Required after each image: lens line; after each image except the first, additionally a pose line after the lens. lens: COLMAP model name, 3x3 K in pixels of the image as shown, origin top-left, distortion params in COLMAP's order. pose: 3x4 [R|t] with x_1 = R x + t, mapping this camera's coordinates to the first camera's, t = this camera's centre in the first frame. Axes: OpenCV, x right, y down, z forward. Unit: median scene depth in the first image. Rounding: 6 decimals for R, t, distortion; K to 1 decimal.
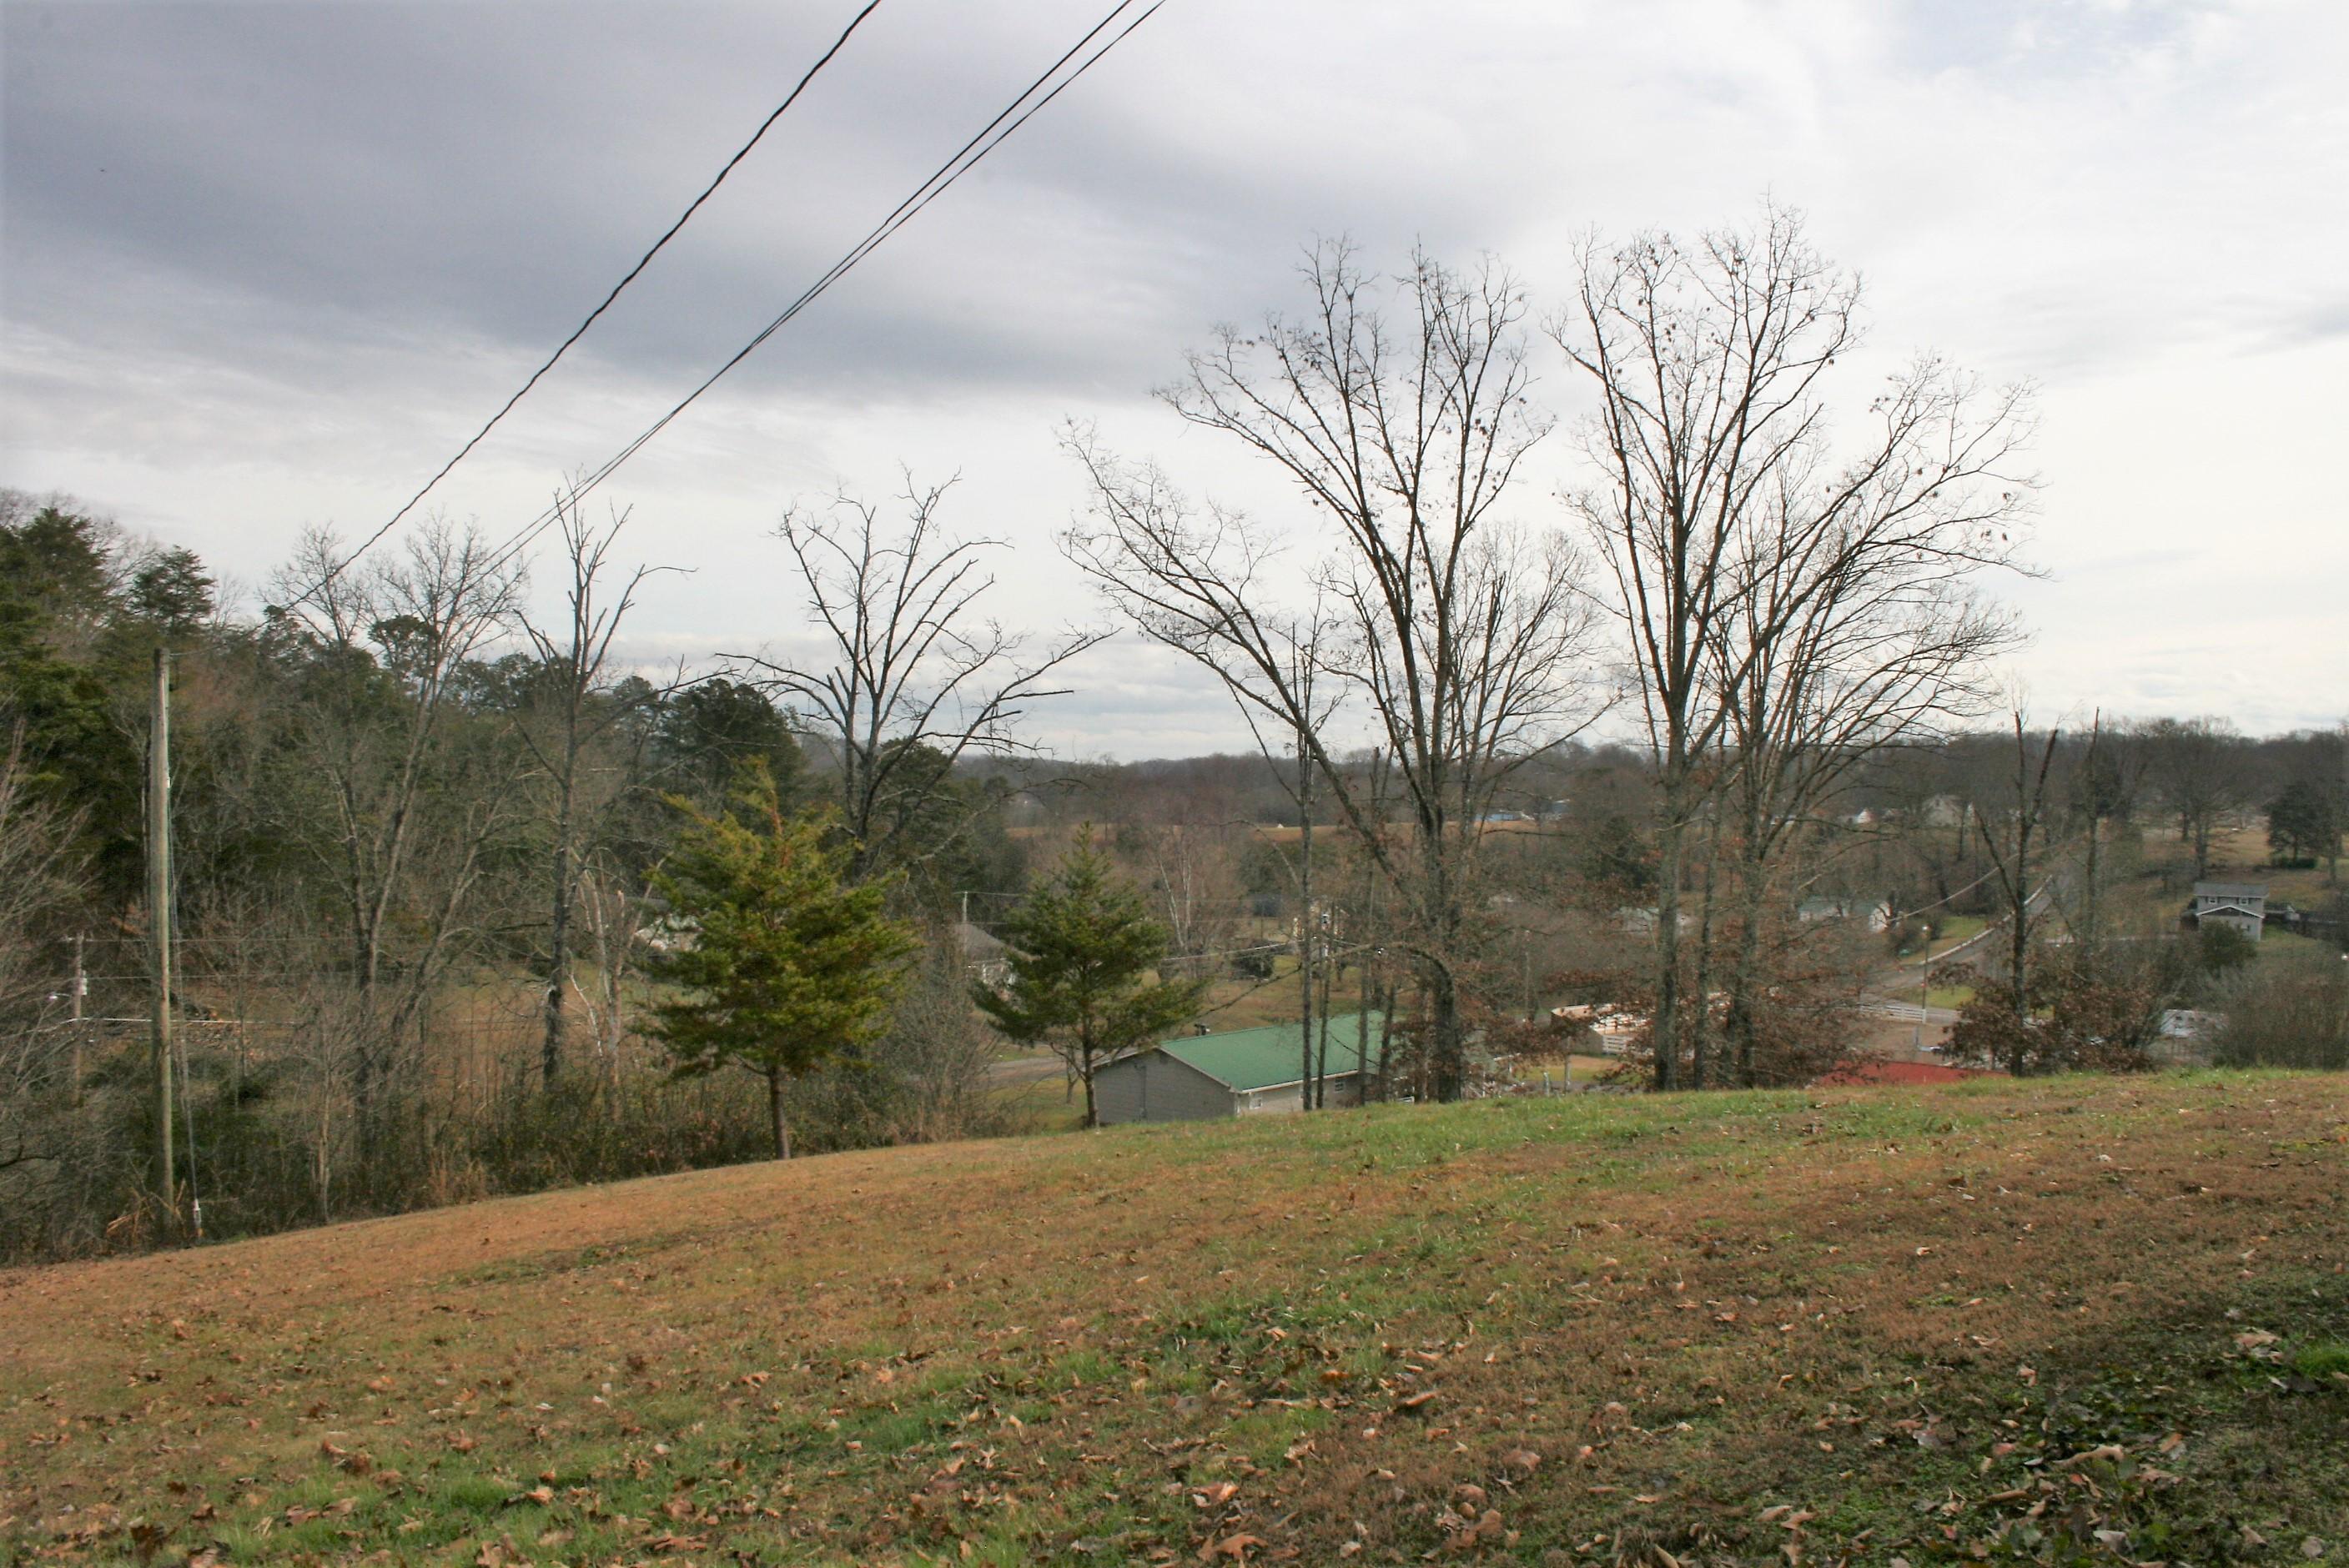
lens RADIAL K [[1966.7, 0, 1174.1], [0, 1966.7, 767.7], [0, 0, 1]] dist [-0.141496, 0.099190]
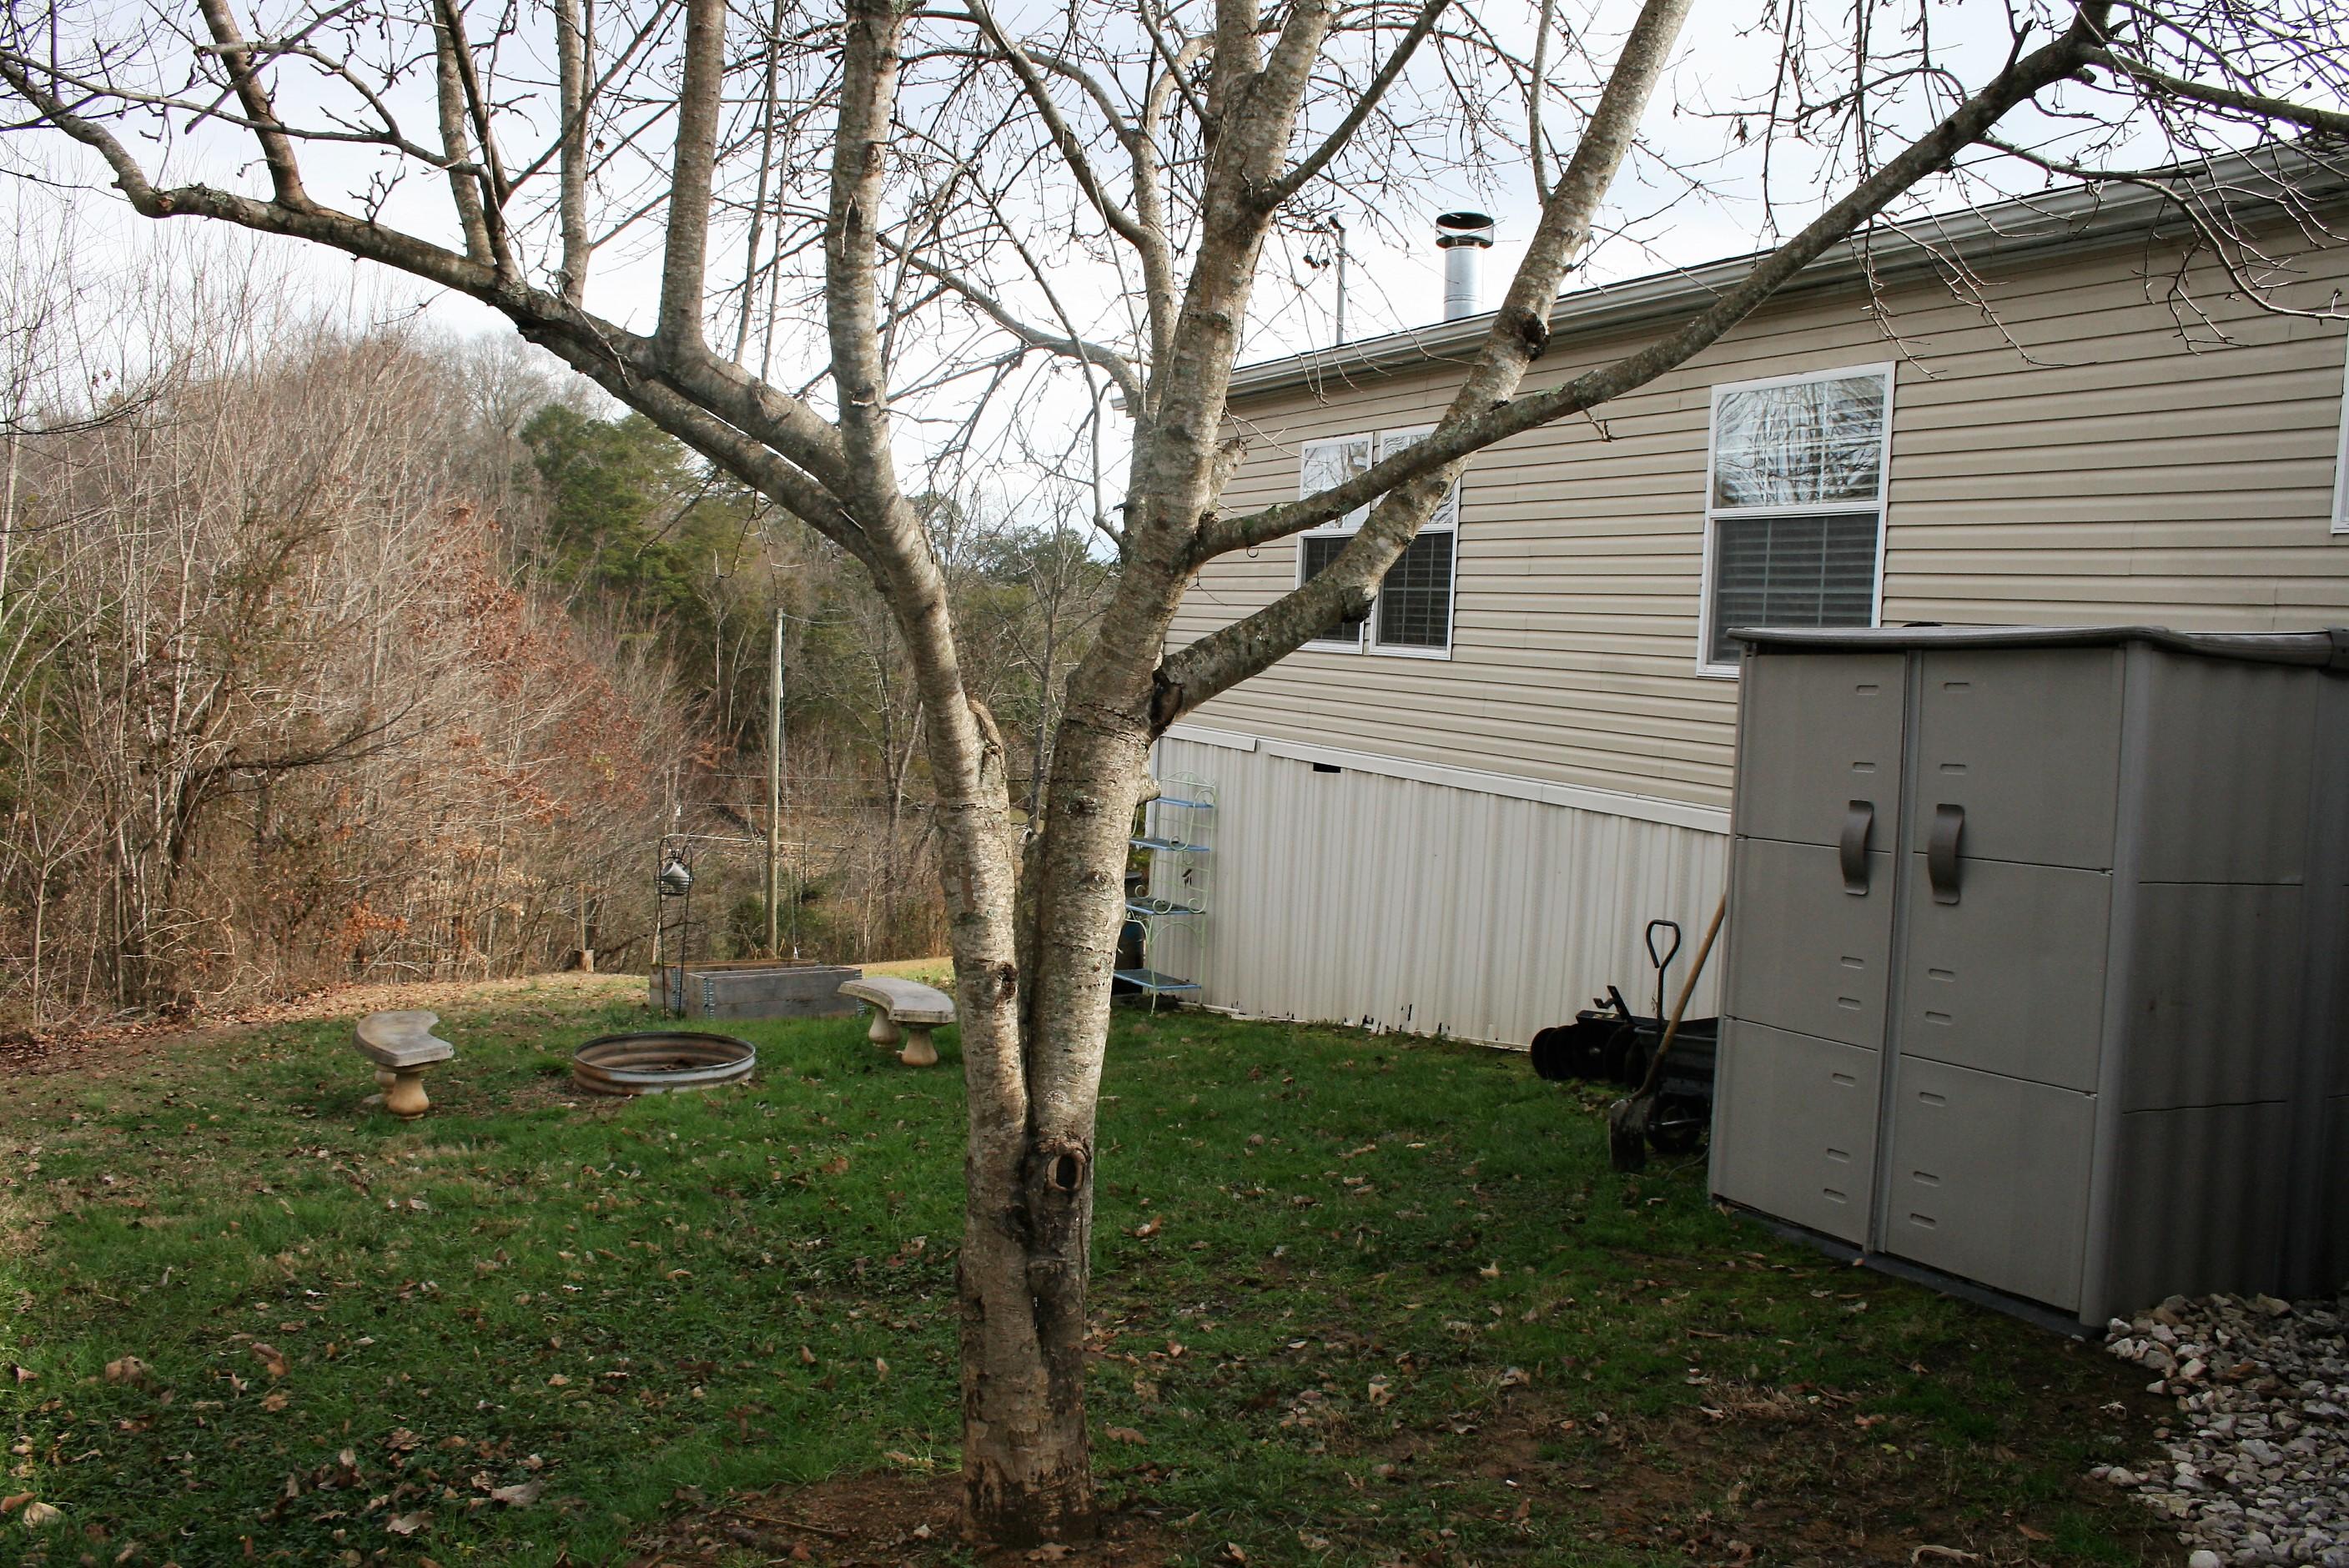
lens RADIAL K [[1966.7, 0, 1176.0], [0, 1966.7, 773.7], [0, 0, 1]] dist [-0.141496, 0.099190]
pose [[0.967049, 0.052536, -0.249109, 0.104731], [-0.033802, 0.996309, 0.078898, -0.032756], [0.252335, -0.067878, 0.965256, -0.256950]]
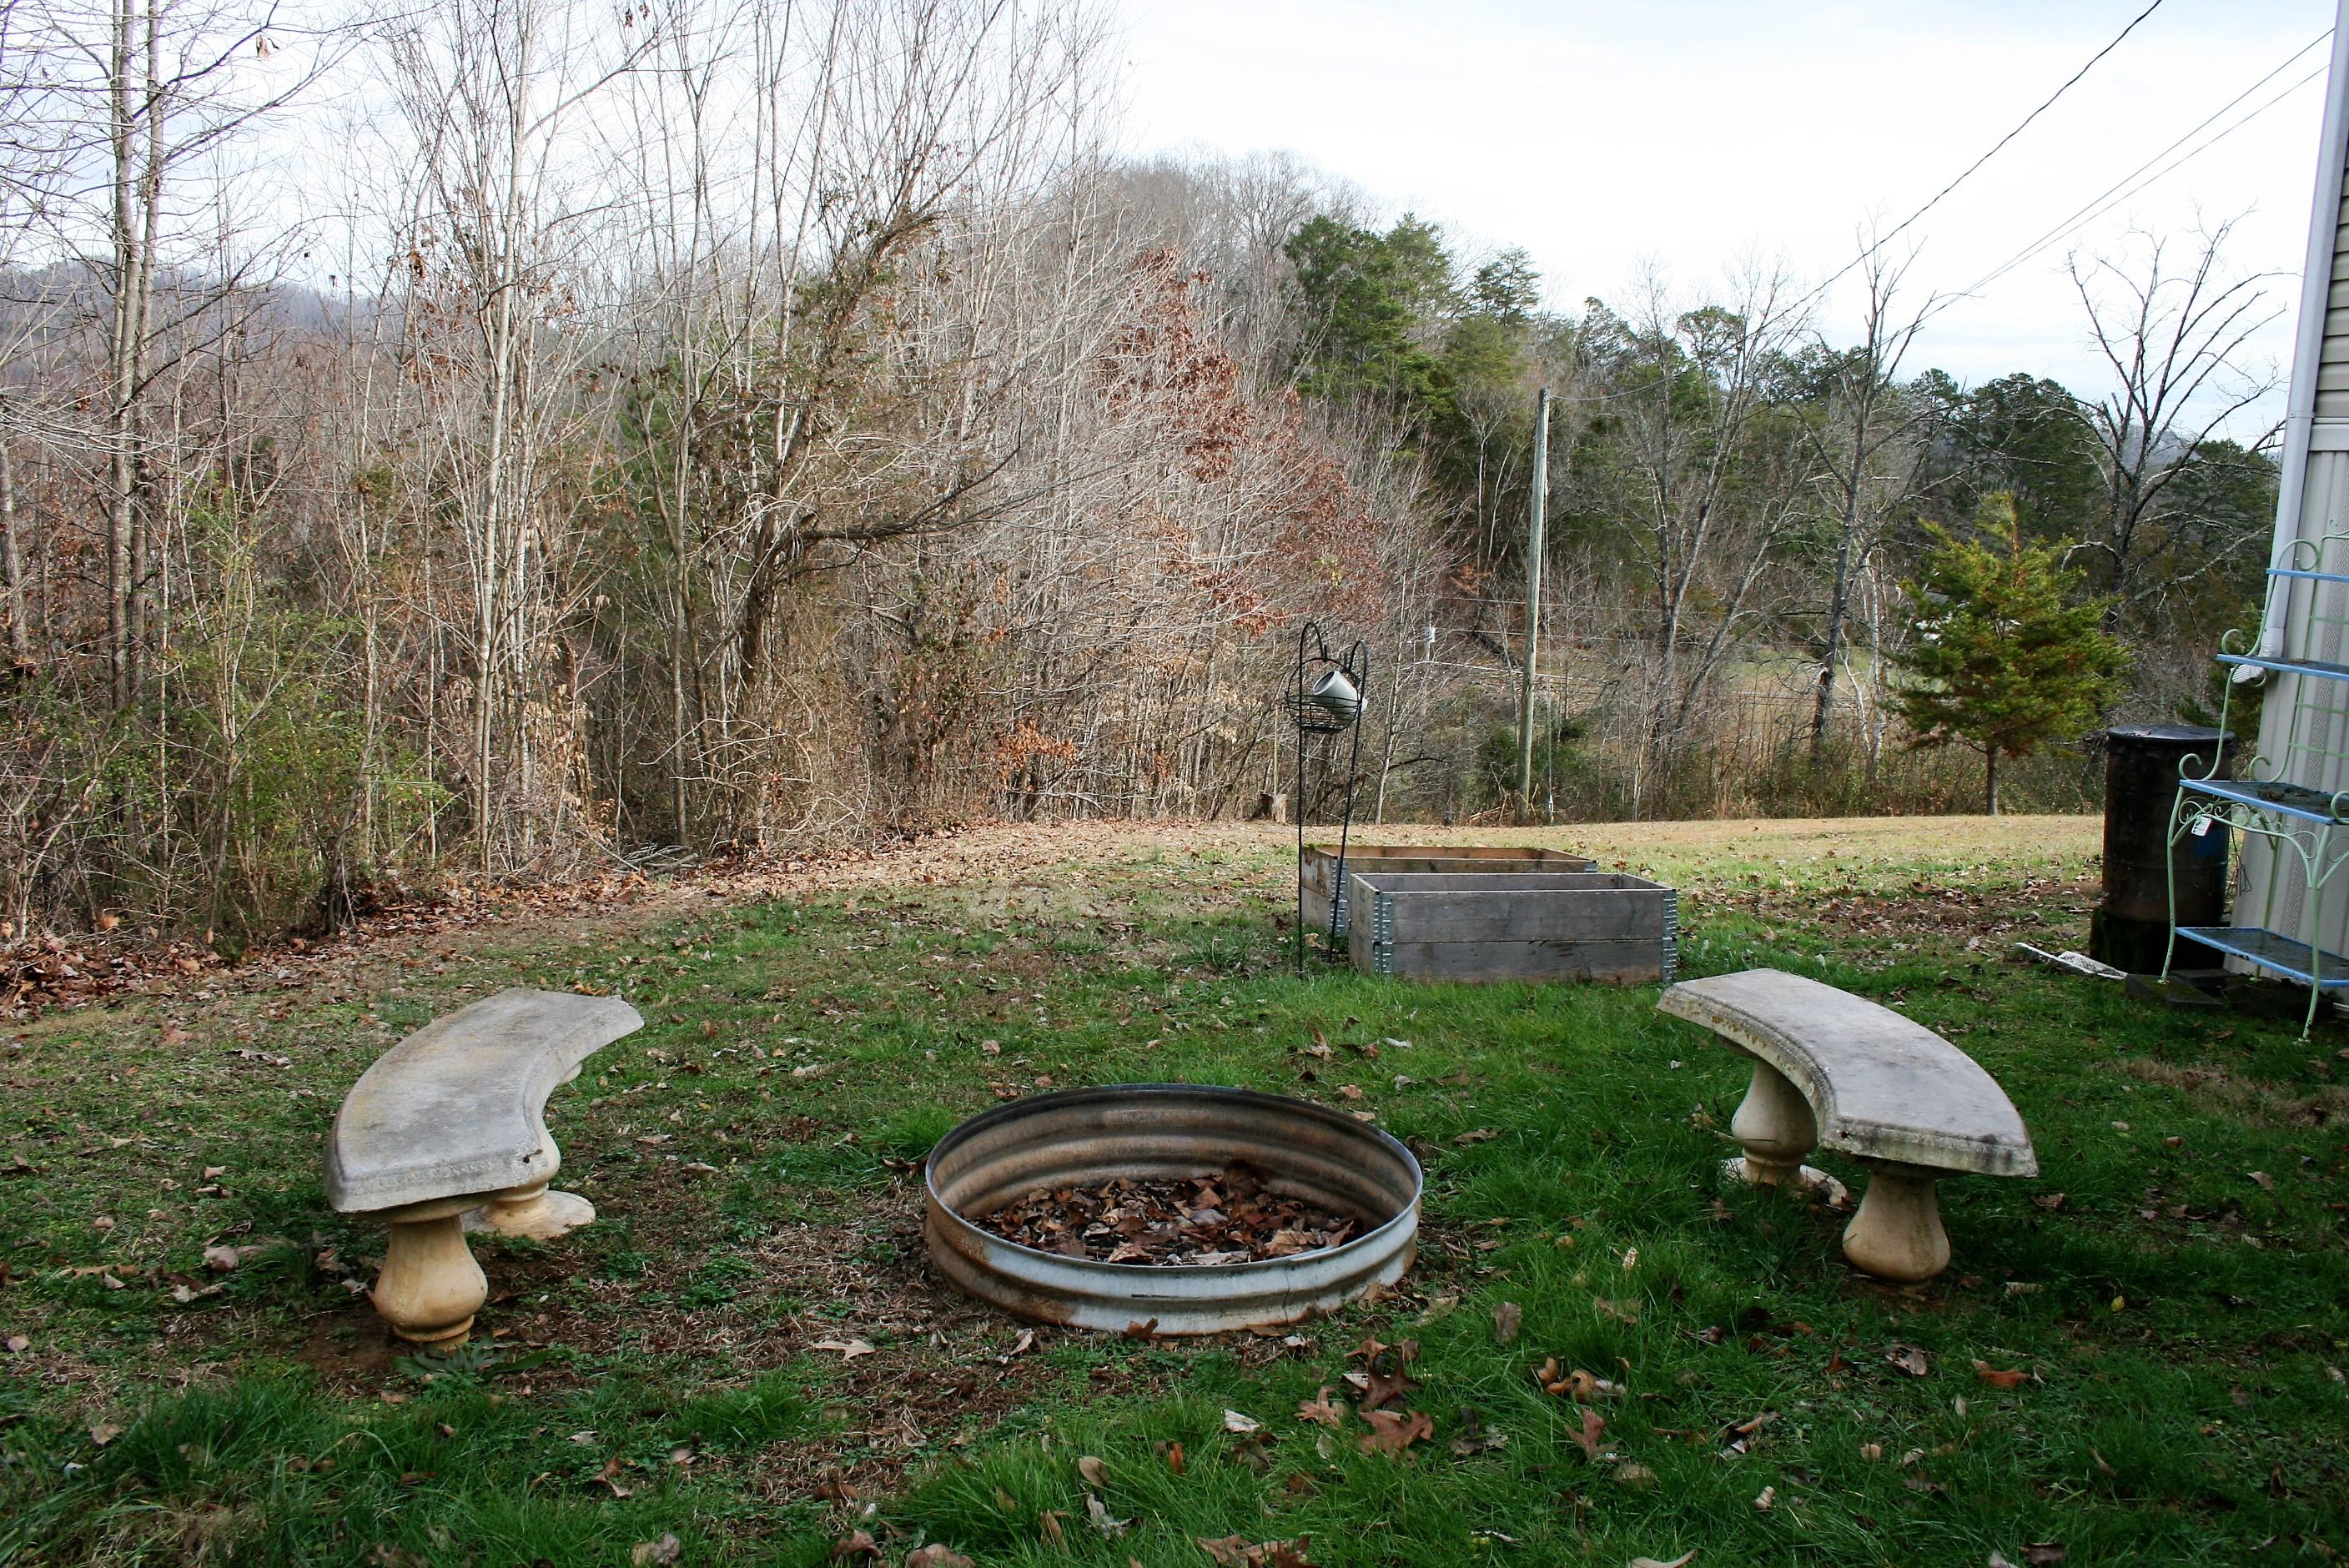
lens RADIAL K [[1966.7, 0, 1168.4], [0, 1966.7, 787.5], [0, 0, 1]] dist [-0.141496, 0.099190]
pose [[0.799445, 0.127415, -0.587072, 0.046893], [-0.024121, 0.983269, 0.180556, -0.014028], [0.600255, -0.130184, 0.789142, -0.135988]]
